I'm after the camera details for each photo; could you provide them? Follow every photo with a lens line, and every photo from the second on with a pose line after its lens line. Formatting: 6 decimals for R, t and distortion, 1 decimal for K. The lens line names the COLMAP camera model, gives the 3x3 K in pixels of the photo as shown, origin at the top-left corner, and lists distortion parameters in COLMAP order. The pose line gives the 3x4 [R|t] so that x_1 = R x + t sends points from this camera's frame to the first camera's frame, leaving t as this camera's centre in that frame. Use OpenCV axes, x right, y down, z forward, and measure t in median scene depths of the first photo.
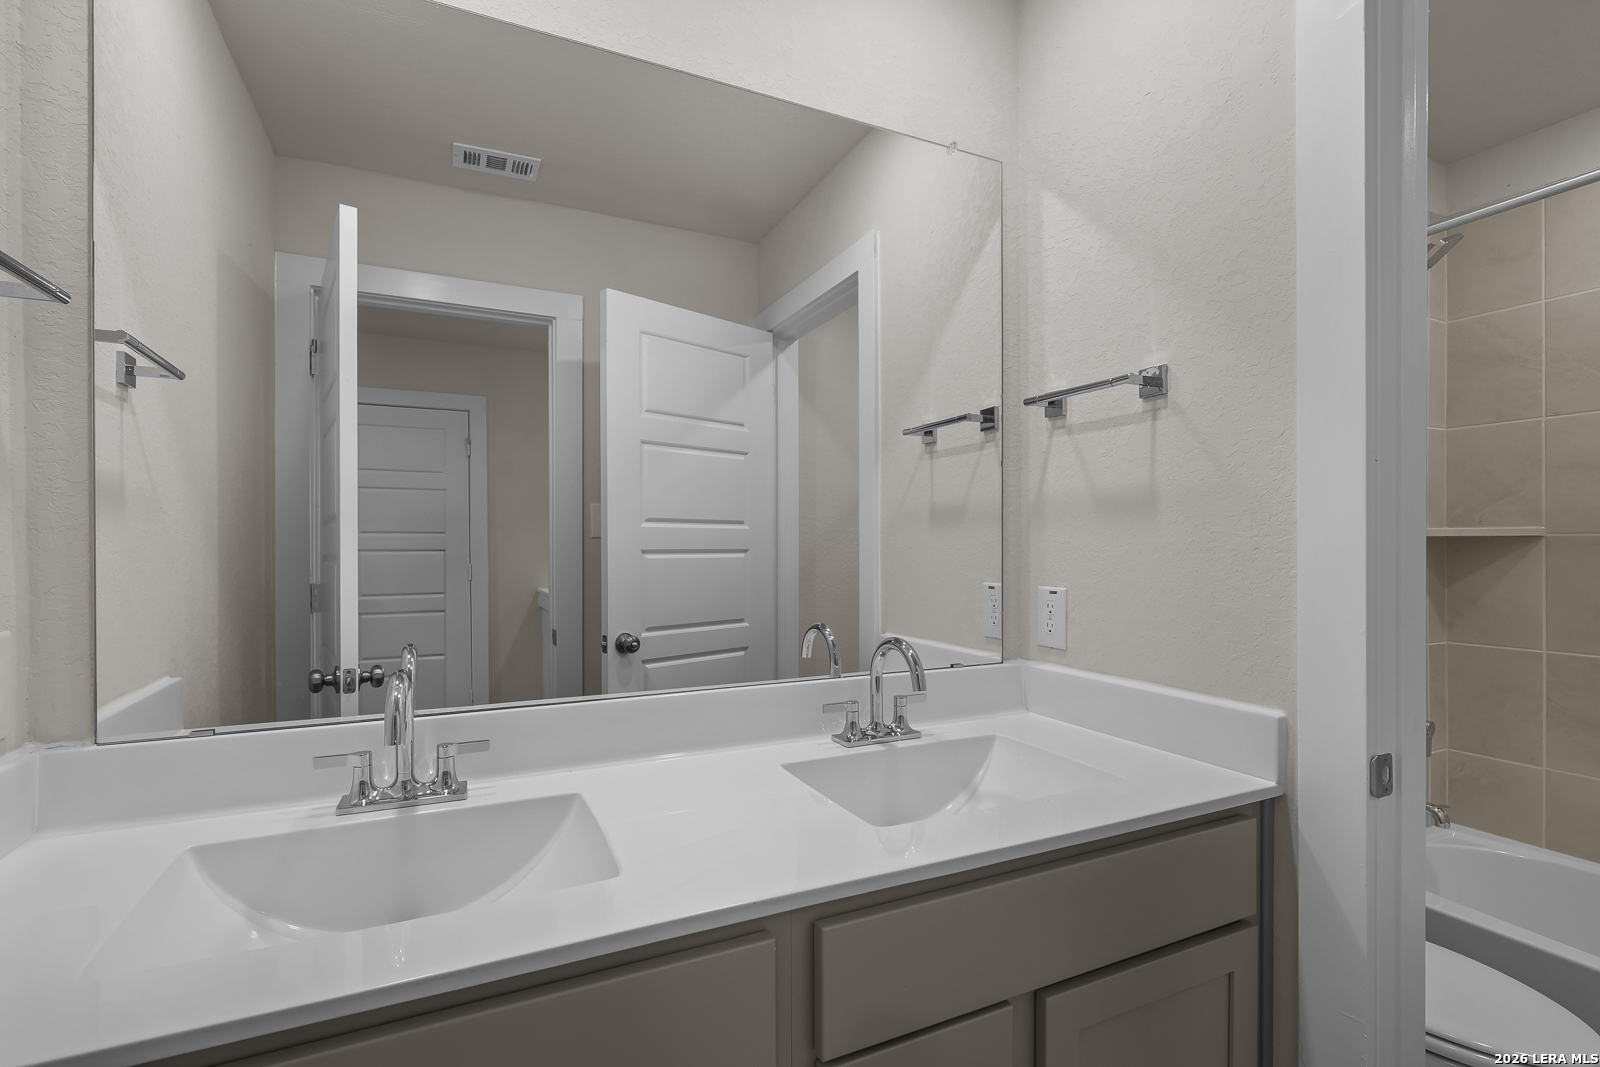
lens RADIAL K [[725.9, 0, 790.0], [0, 725.9, 543.8], [0, 0, 1]] dist [-0.003958, -0.000006]
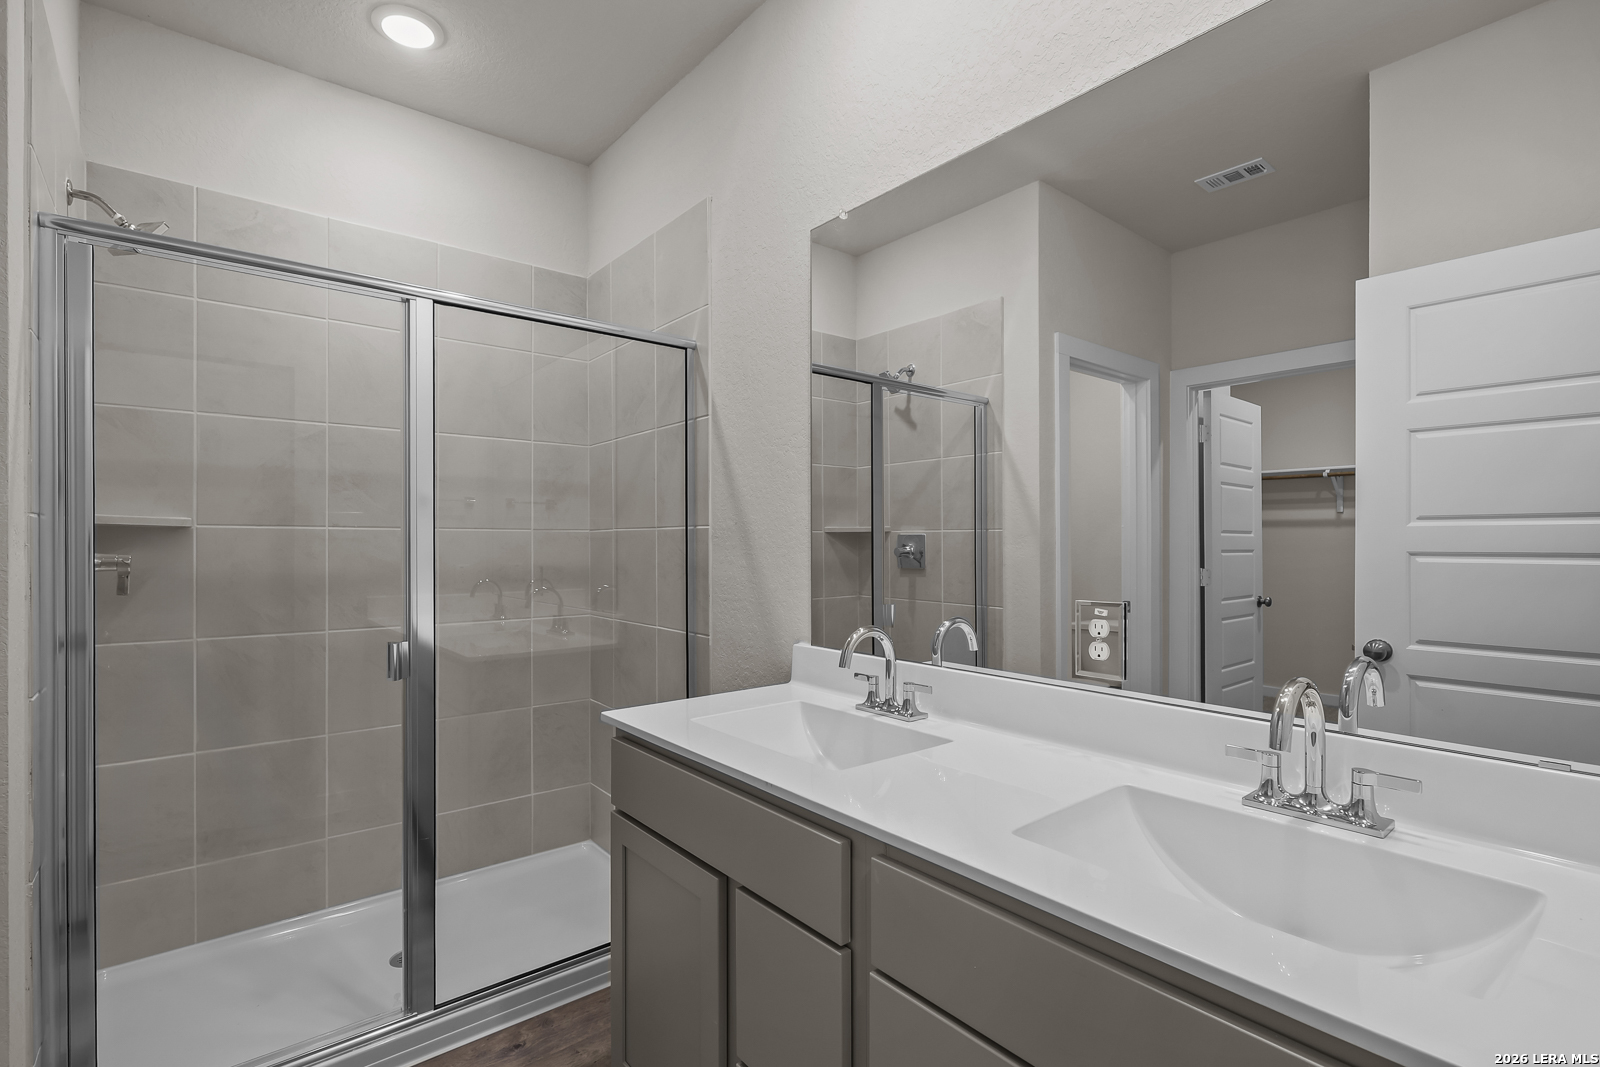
lens RADIAL K [[725.9, 0, 785.2], [0, 725.9, 541.8], [0, 0, 1]] dist [-0.003958, -0.000006]
pose [[0.230571, -0.008196, -0.973021, 0.252192], [0.003908, 0.999964, -0.007497, 0.000640], [0.973048, -0.002074, 0.230595, 0.118253]]
